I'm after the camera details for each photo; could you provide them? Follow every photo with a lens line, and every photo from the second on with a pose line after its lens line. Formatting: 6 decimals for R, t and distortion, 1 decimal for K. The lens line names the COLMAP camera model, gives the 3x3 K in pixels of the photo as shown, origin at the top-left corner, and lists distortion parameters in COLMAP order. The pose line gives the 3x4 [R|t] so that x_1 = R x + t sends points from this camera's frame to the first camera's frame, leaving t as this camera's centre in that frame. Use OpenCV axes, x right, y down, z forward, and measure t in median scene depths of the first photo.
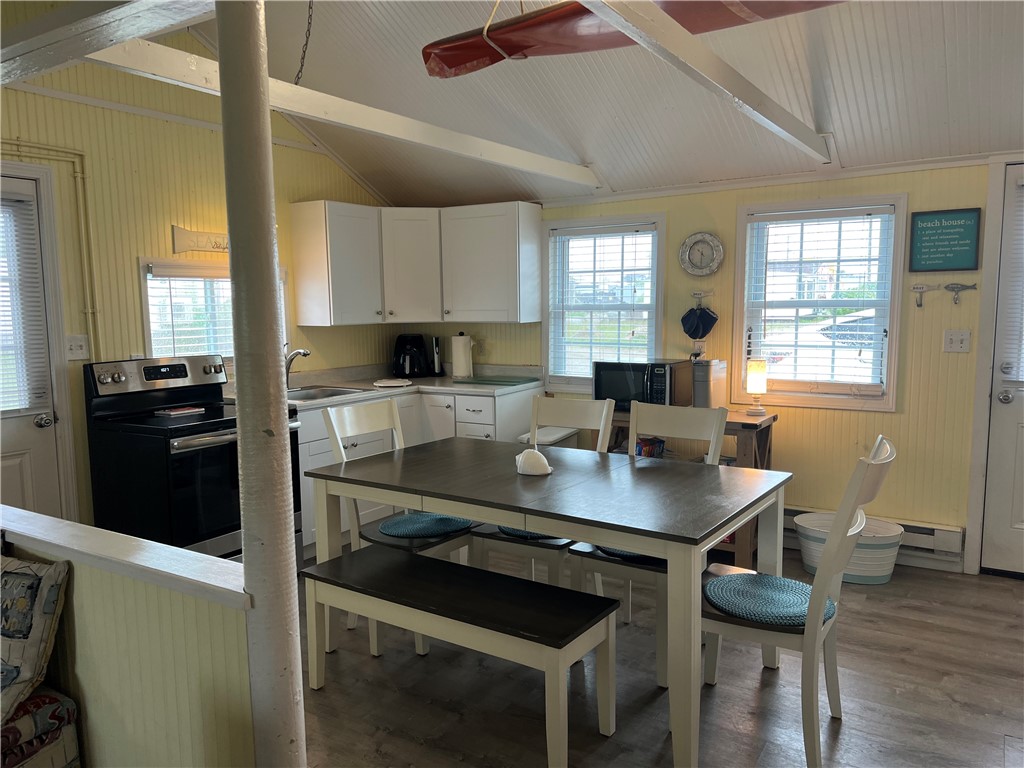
lens RADIAL K [[772.2, 0, 507.0], [0, 772.2, 391.2], [0, 0, 1]] dist [0.073368, -0.089377]
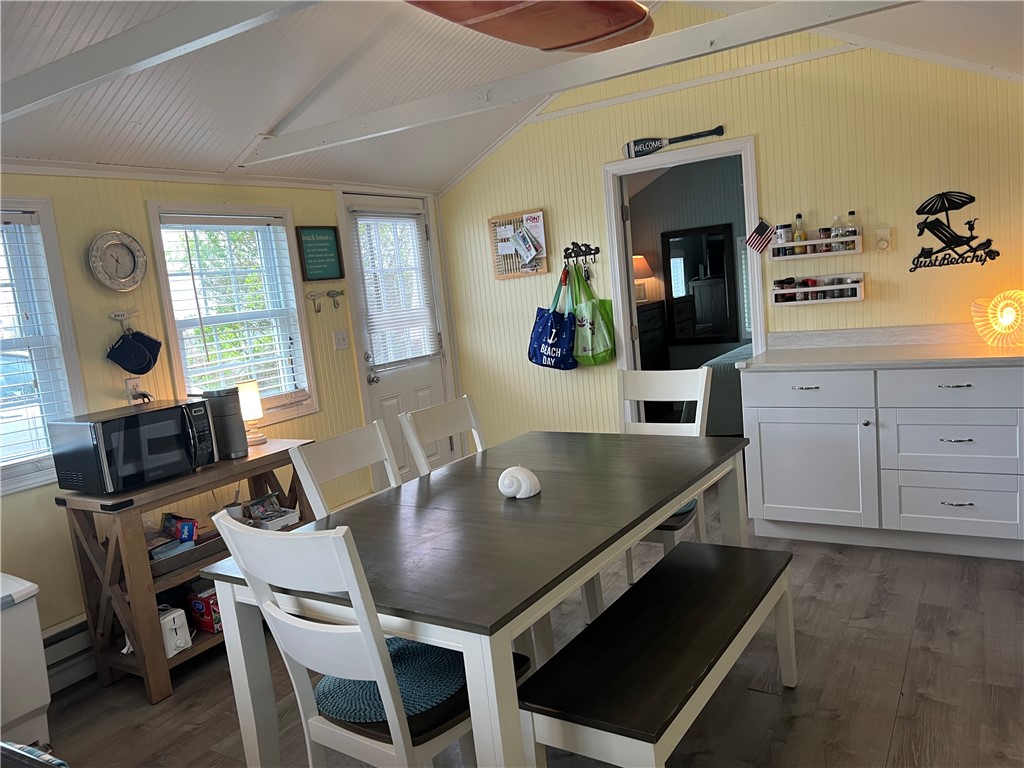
lens RADIAL K [[772.2, 0, 504.7], [0, 772.2, 389.1], [0, 0, 1]] dist [0.073368, -0.089377]
pose [[-0.006716, -0.122627, 0.992430, -0.518983], [0.219811, 0.967997, 0.121095, -0.070335], [-0.975519, 0.218960, 0.020454, 0.675505]]
